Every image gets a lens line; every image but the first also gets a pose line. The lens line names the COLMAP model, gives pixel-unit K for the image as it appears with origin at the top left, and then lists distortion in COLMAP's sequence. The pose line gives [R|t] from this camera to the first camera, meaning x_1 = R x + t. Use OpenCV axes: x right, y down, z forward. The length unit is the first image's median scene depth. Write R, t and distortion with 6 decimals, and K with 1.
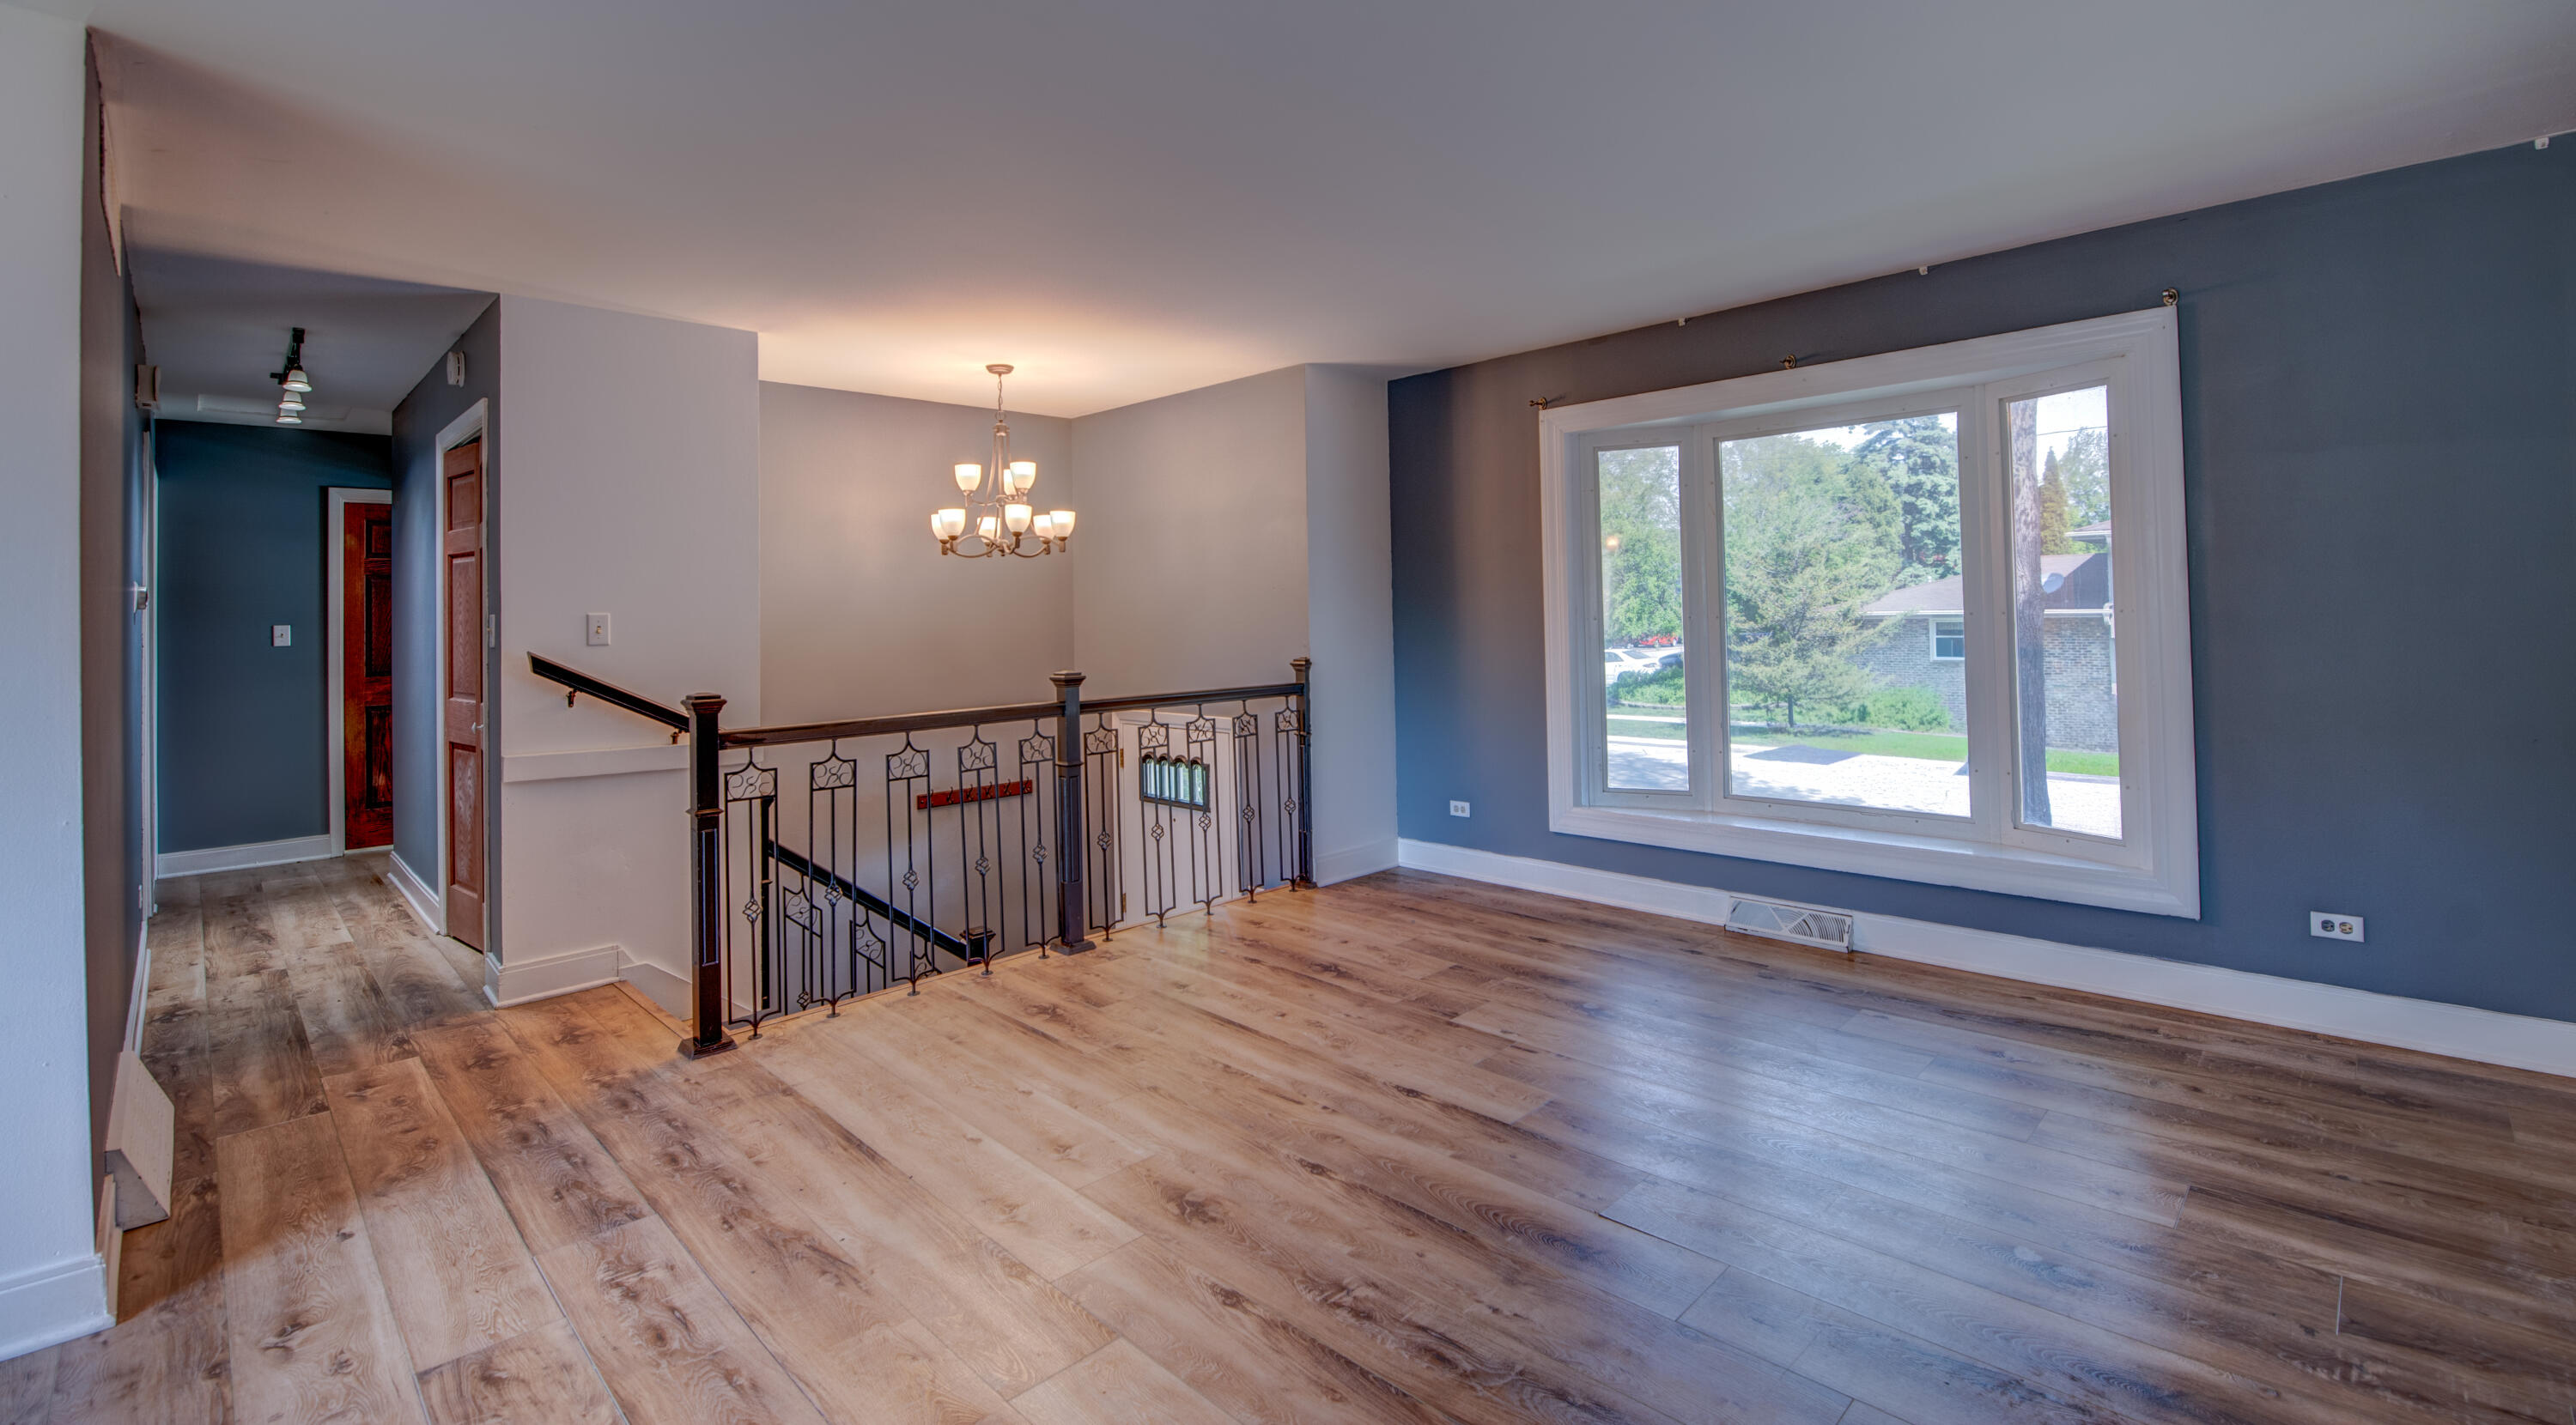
lens RADIAL K [[1121.3, 0, 1290.3], [0, 1121.3, 581.4], [0, 0, 1]] dist [-0.010690, -0.000023]
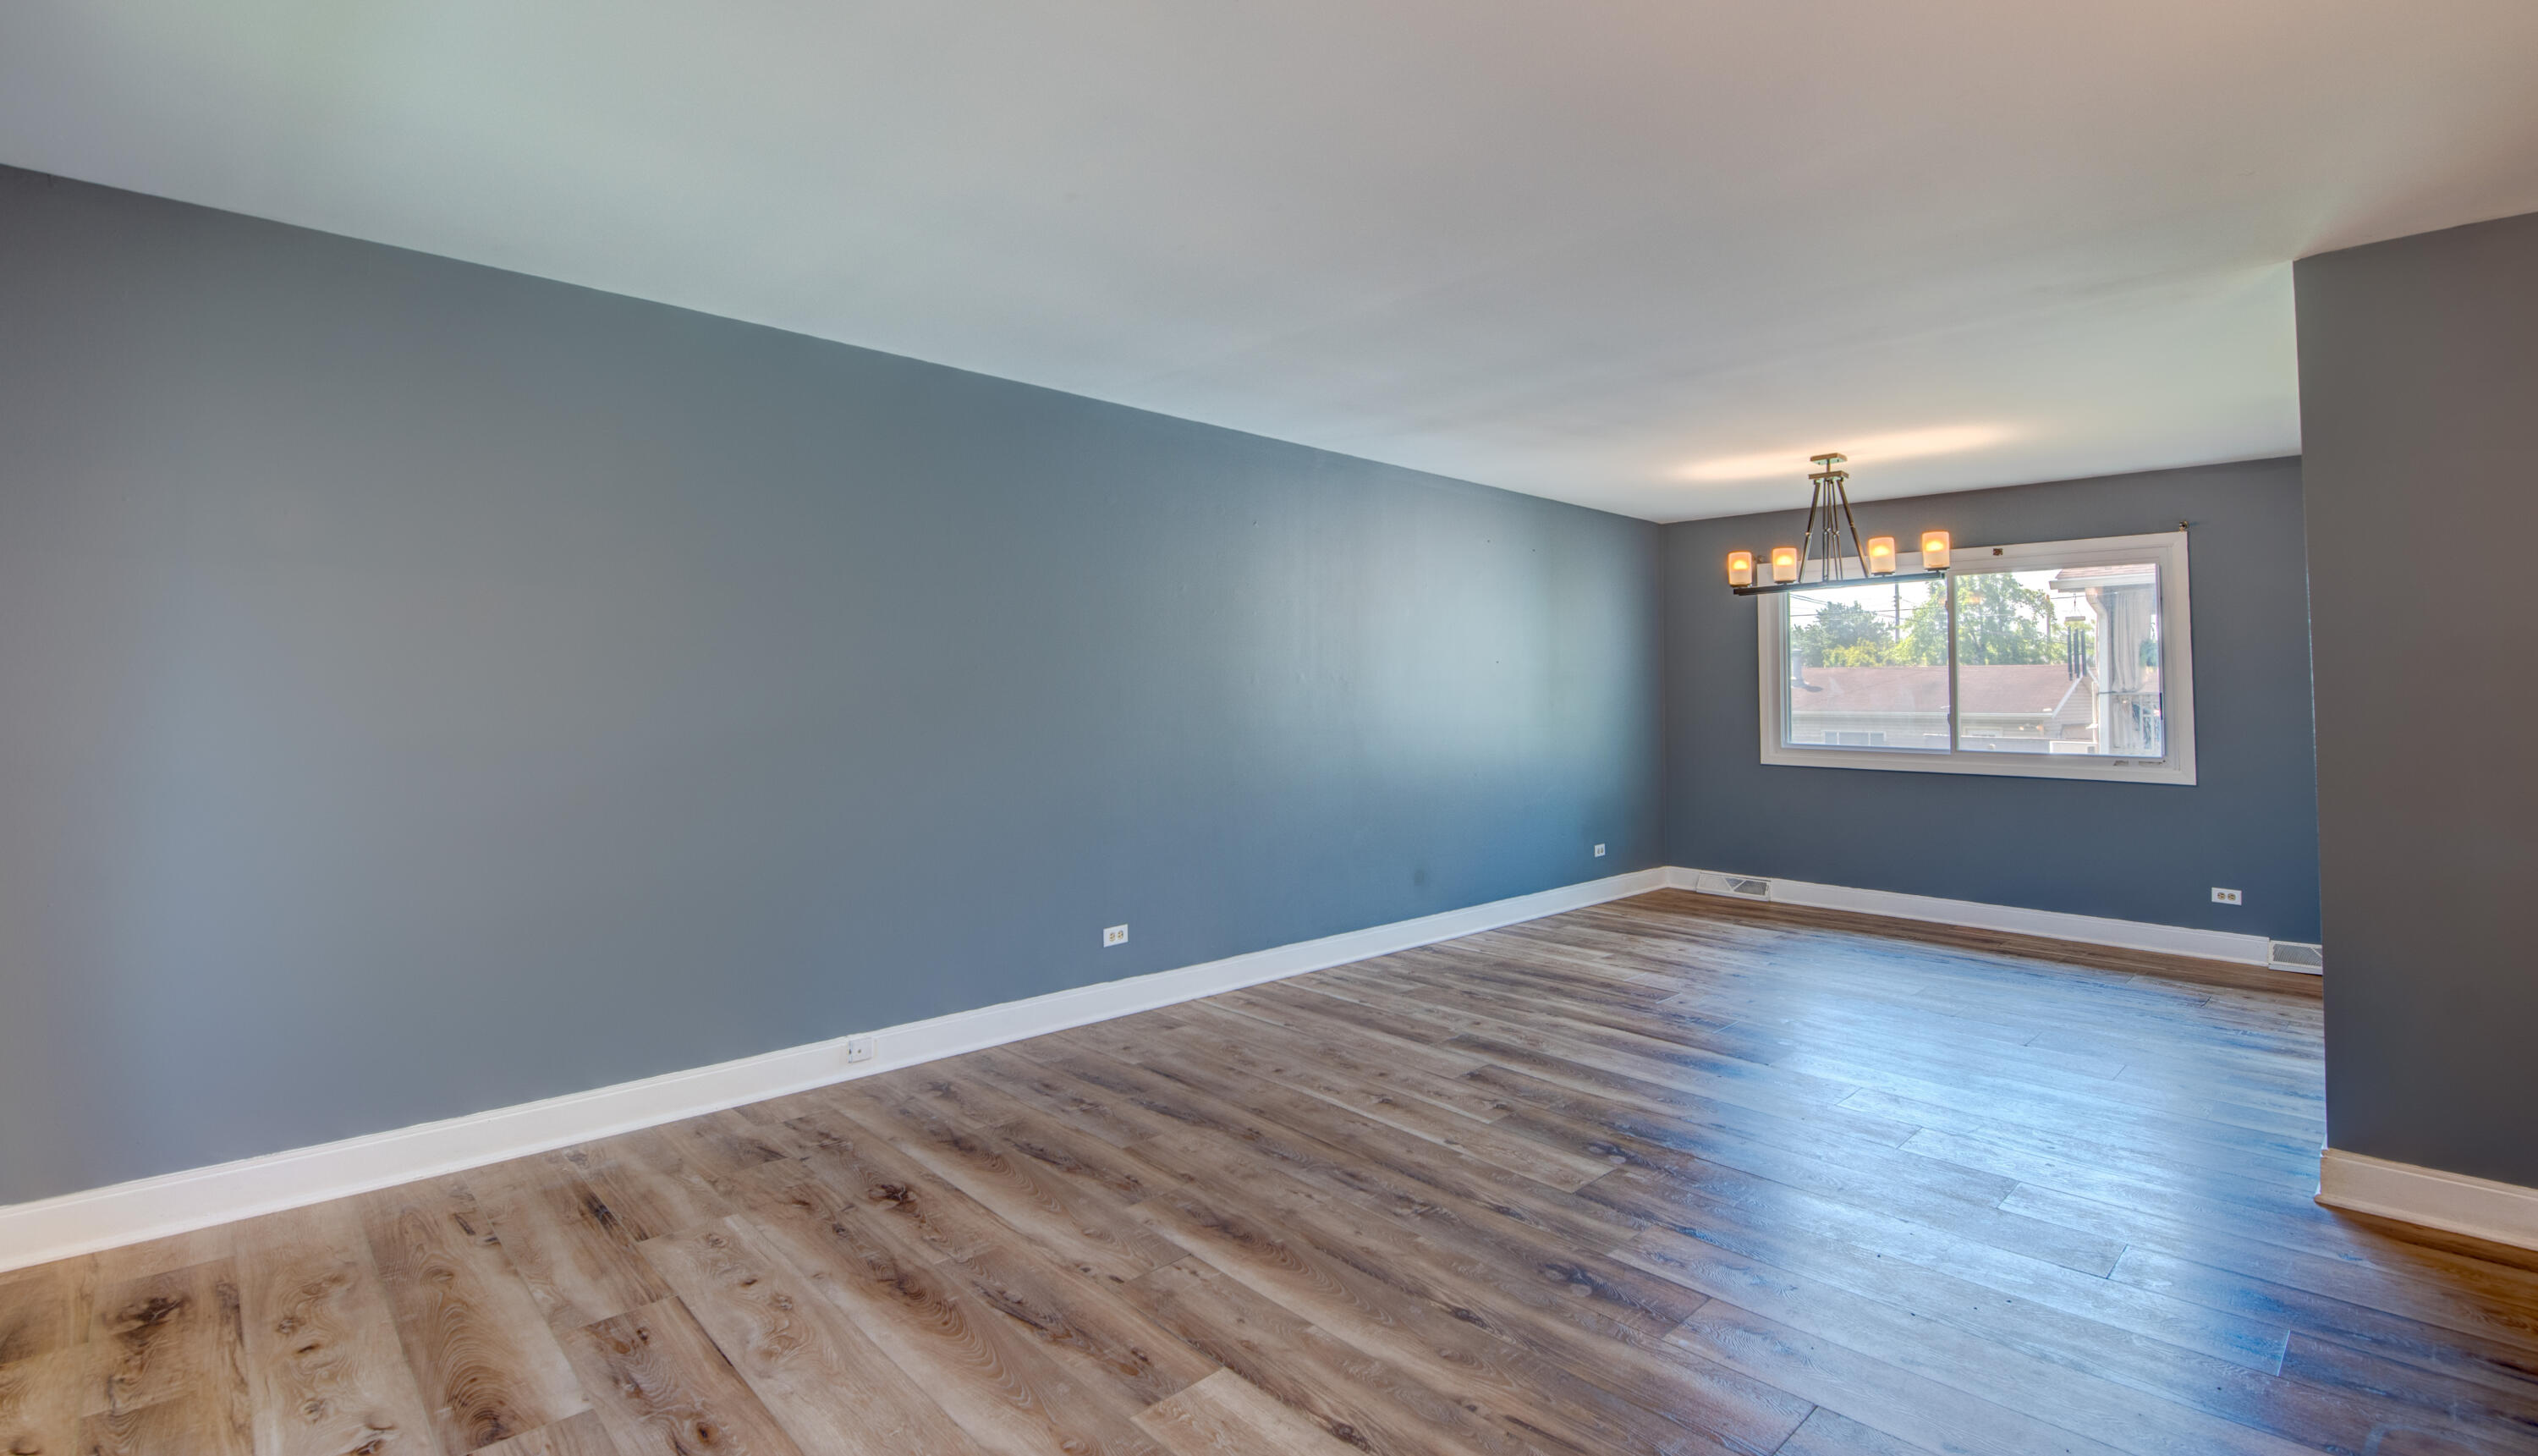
lens RADIAL K [[1135.5, 0, 1276.0], [0, 1135.5, 630.8], [0, 0, 1]] dist [0.000546, 0.000028]
pose [[-0.999657, 0.019360, 0.017654, 0.085549], [0.017925, 0.996783, -0.078120, 0.026311], [-0.019109, -0.077777, -0.996788, 1.134177]]
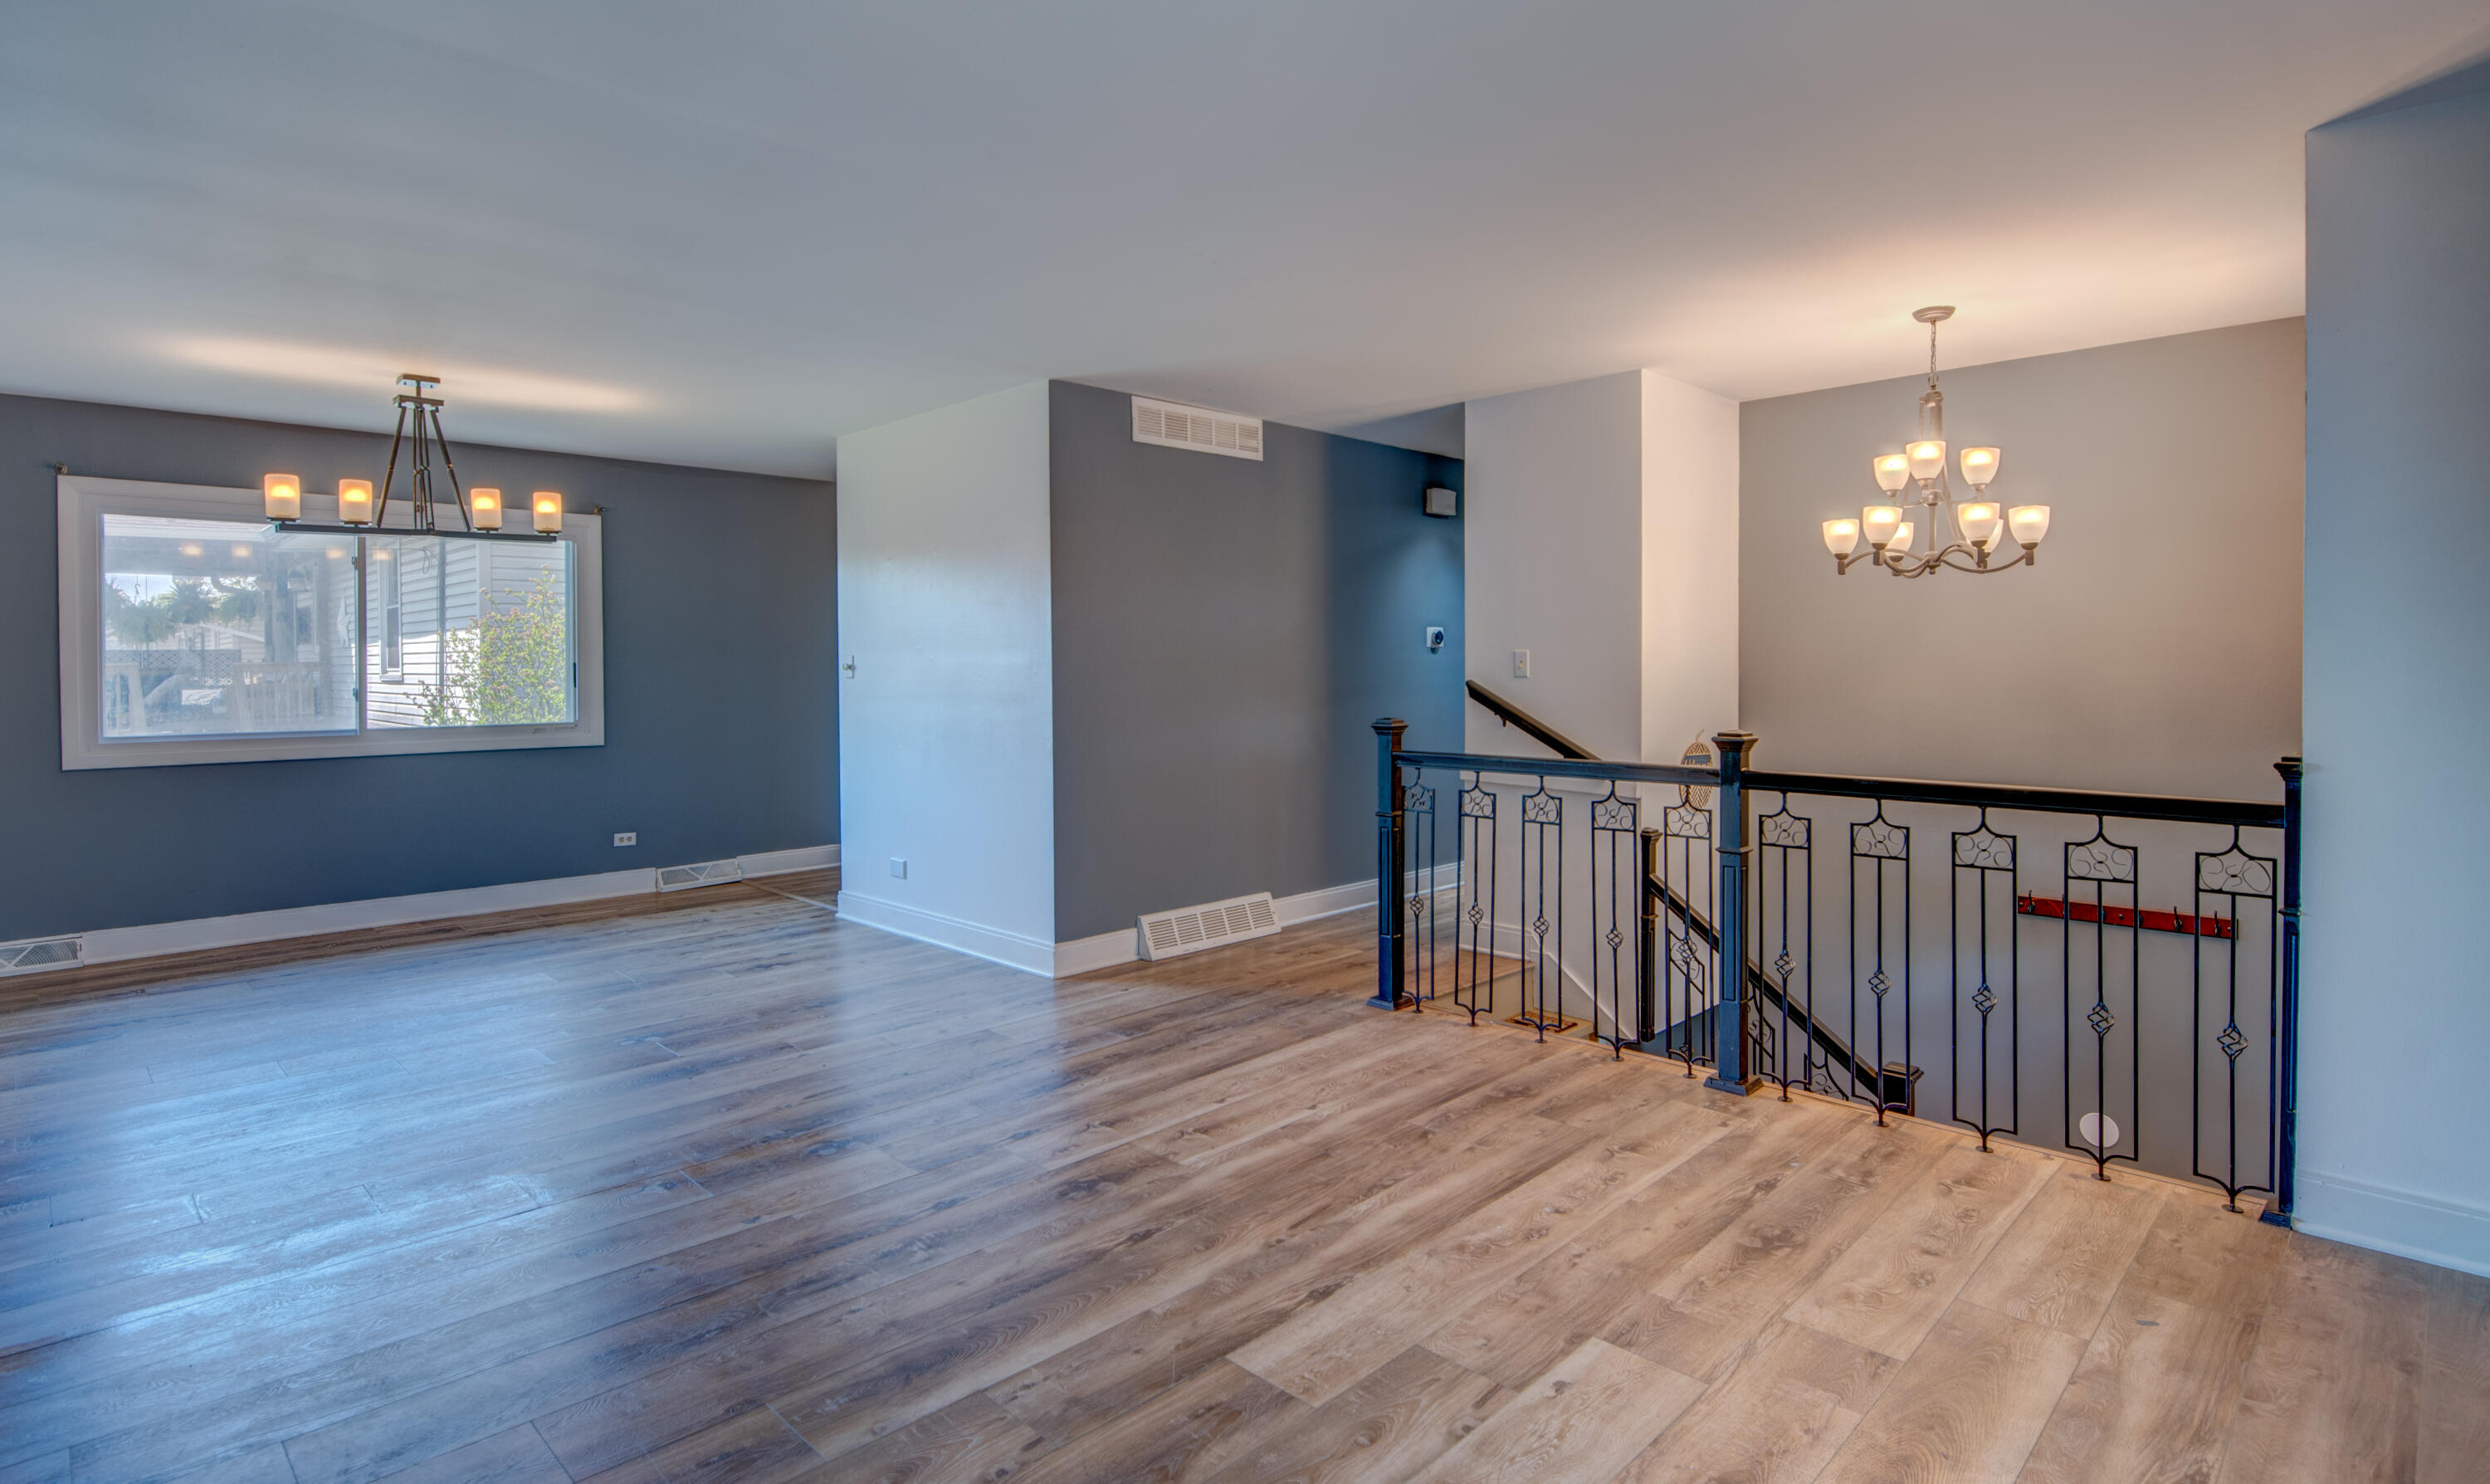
lens RADIAL K [[1233.0, 0, 1257.0], [0, 1233.0, 675.3], [0, 0, 1]] dist [-0.002721, -0.000511]
pose [[0.007751, 0.031699, -0.999467, 0.623287], [0.028657, 0.999080, 0.031909, 0.004986], [0.999559, -0.028889, 0.006835, 0.641958]]
